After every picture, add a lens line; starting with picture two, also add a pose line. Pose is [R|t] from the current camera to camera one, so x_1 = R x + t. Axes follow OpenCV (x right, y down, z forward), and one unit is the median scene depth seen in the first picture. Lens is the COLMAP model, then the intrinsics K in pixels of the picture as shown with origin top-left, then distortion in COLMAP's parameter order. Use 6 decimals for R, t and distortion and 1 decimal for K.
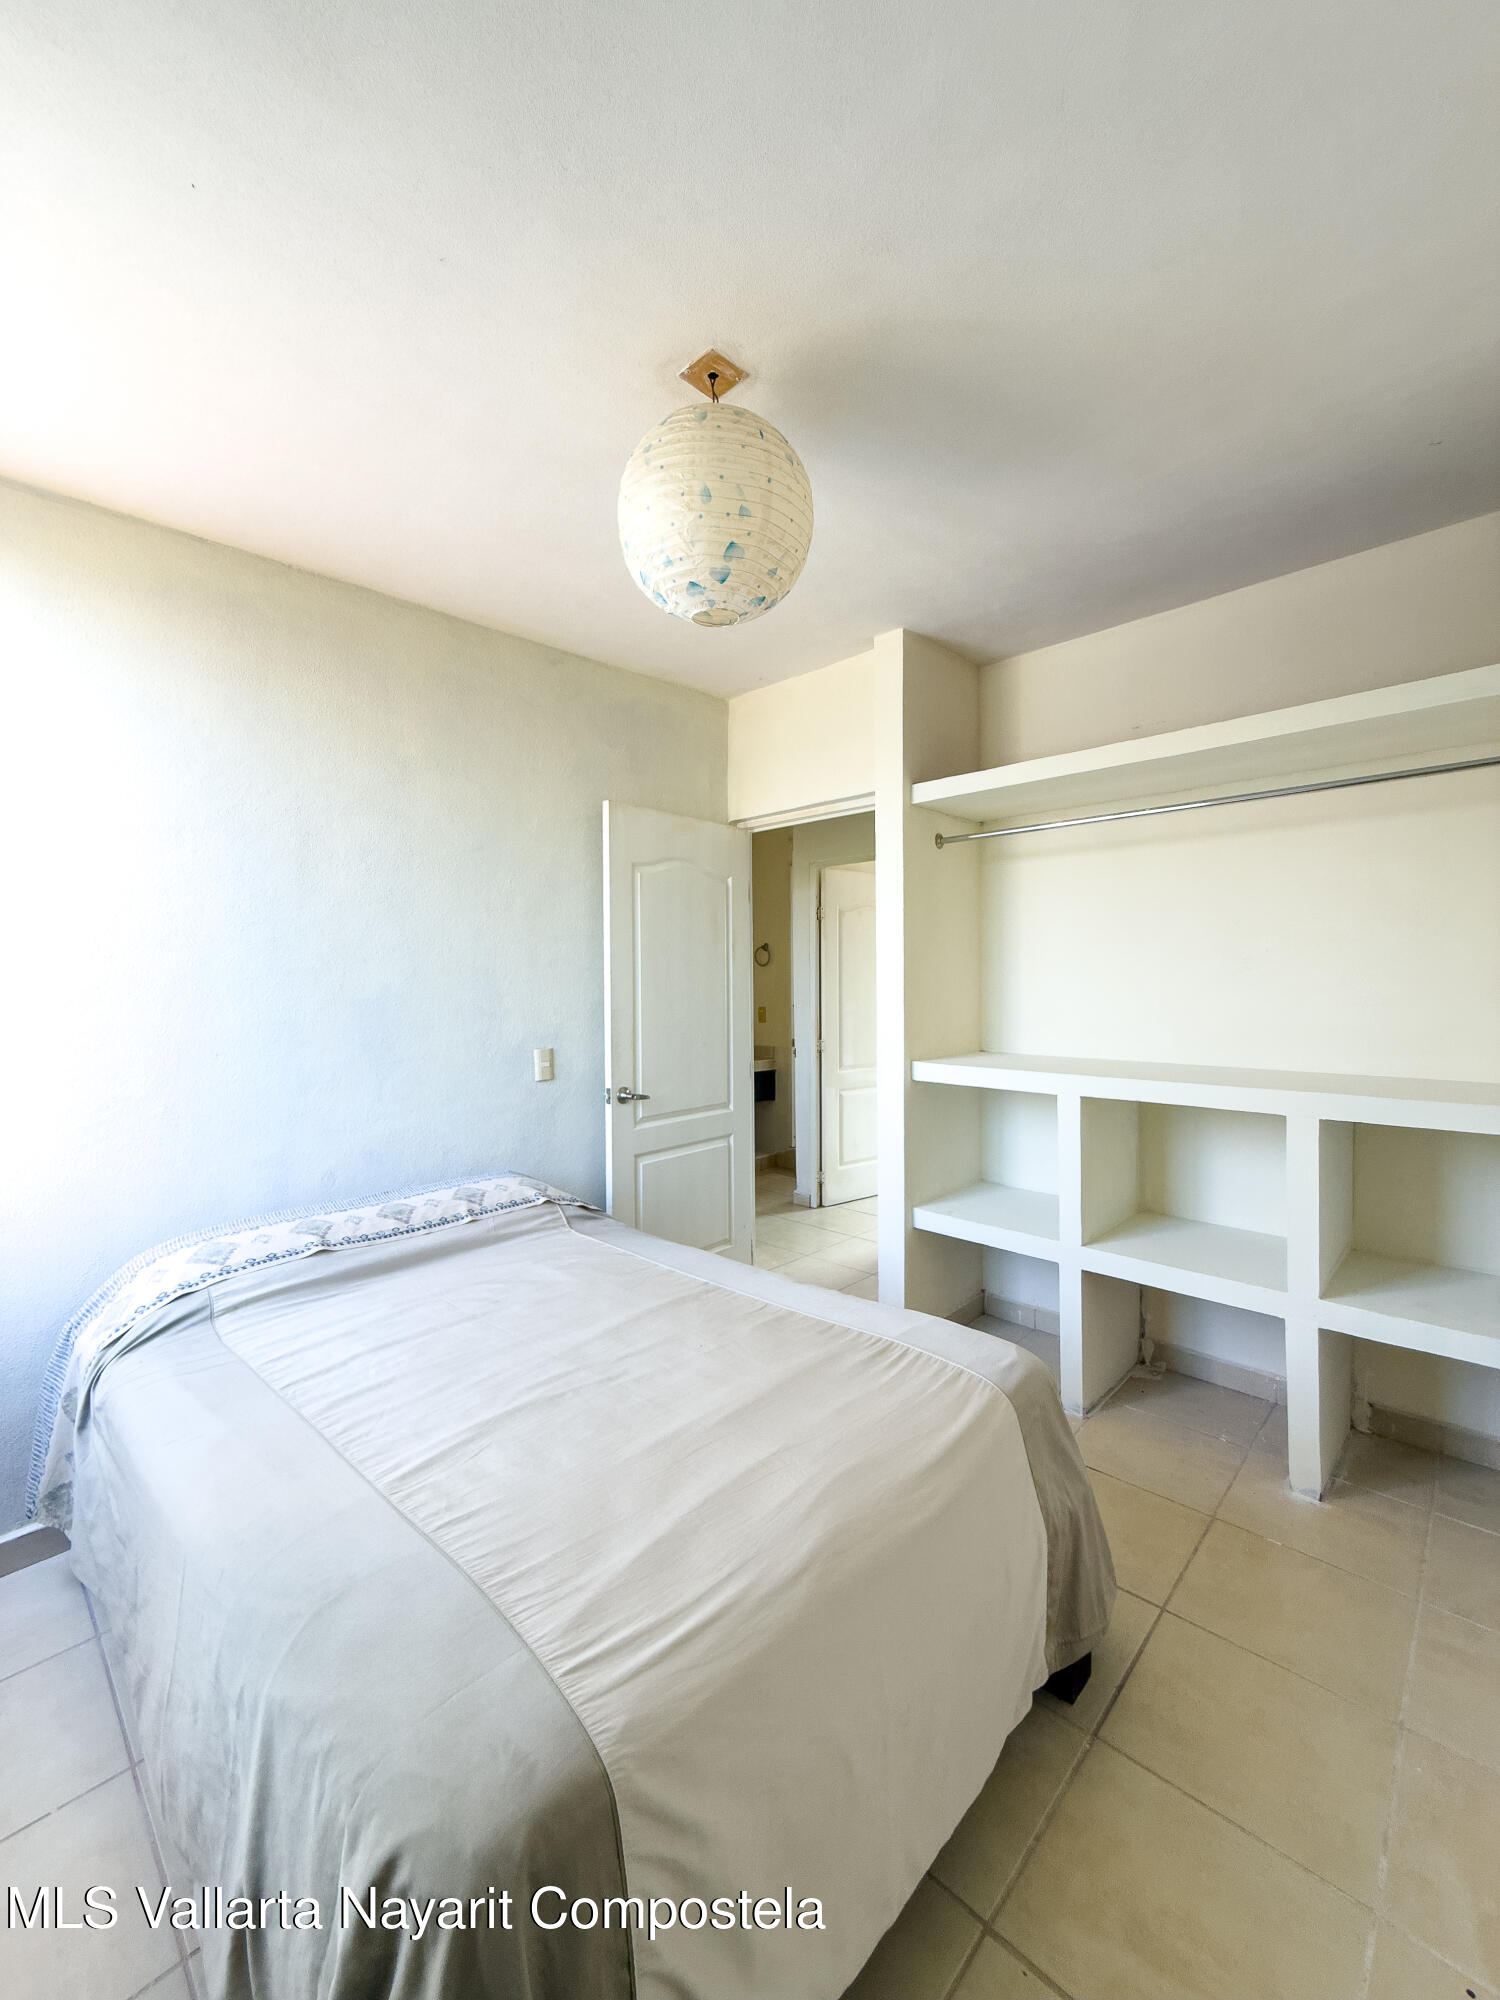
lens RADIAL K [[797.1, 0, 749.3], [0, 797.1, 995.2], [0, 0, 1]] dist [0.000453, -0.000344]
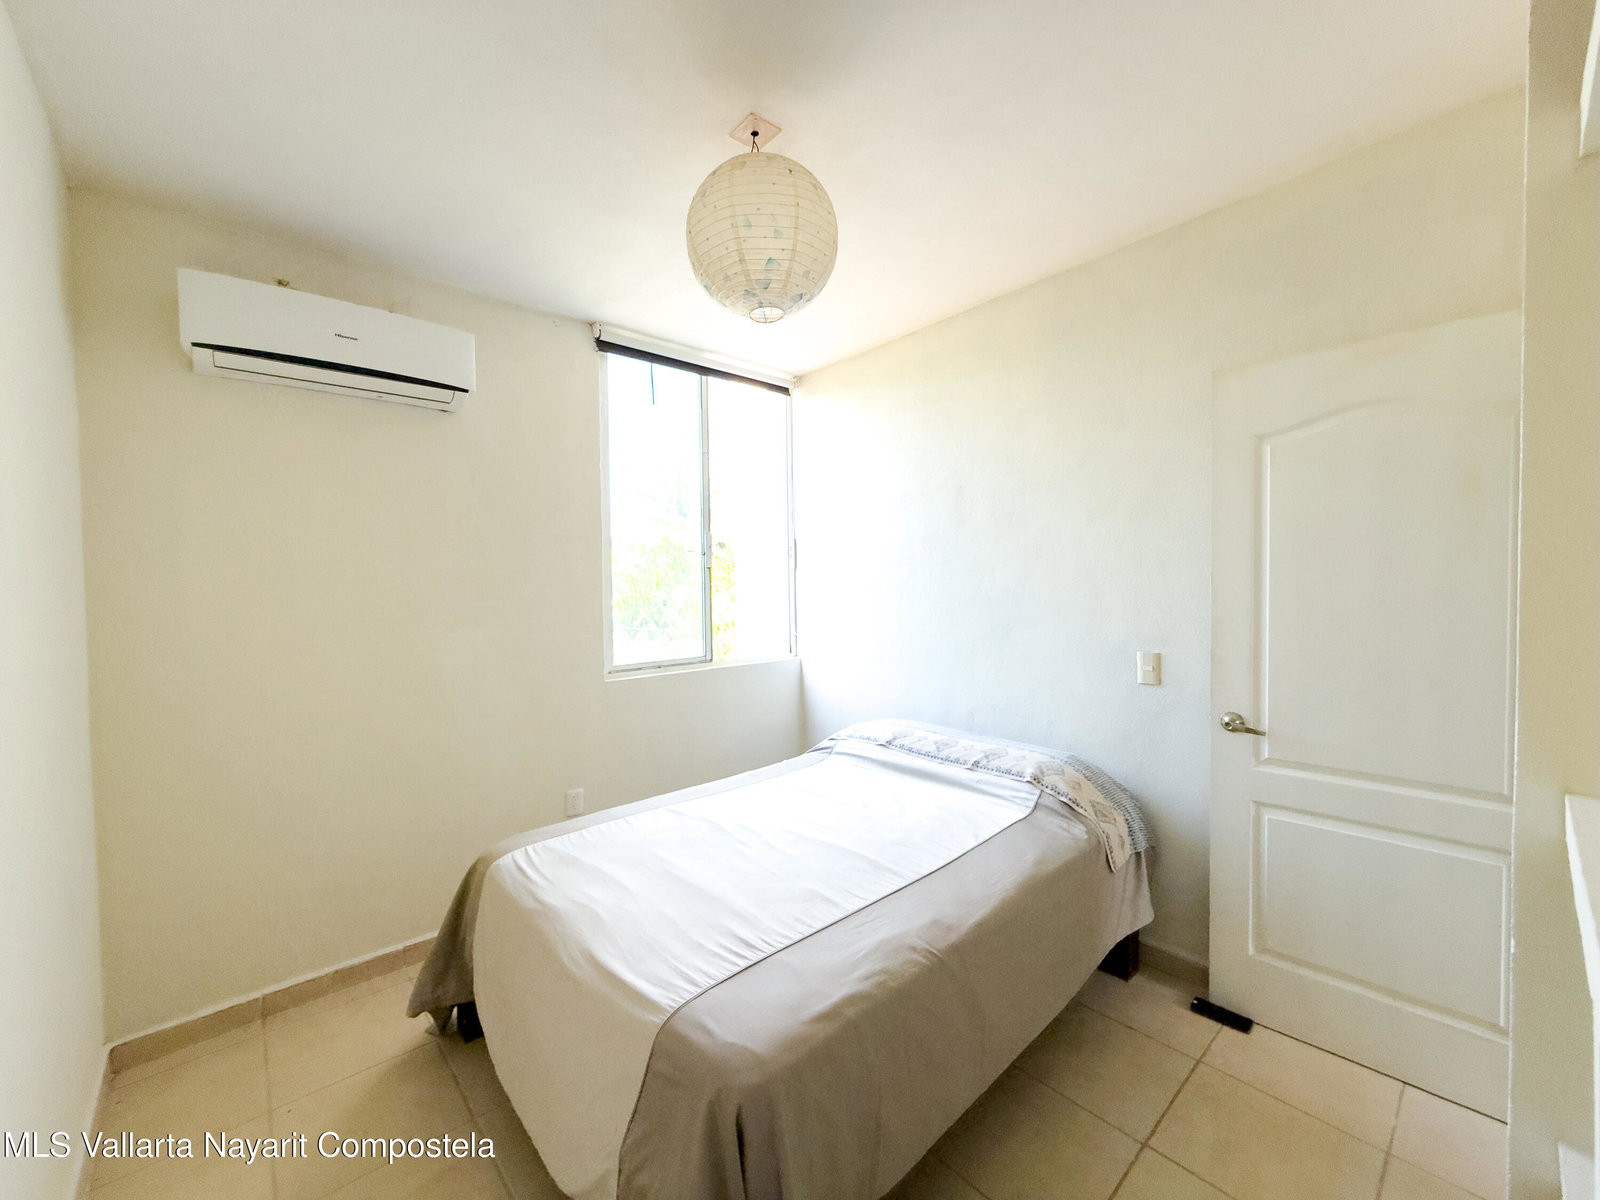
lens RADIAL K [[637.7, 0, 798.9], [0, 637.7, 600.7], [0, 0, 1]] dist [0.000453, -0.000344]
pose [[-0.071362, 0.045906, -0.996394, 0.688832], [0.000233, 0.998941, 0.046006, -0.040791], [0.997450, 0.003051, -0.071297, 0.774773]]
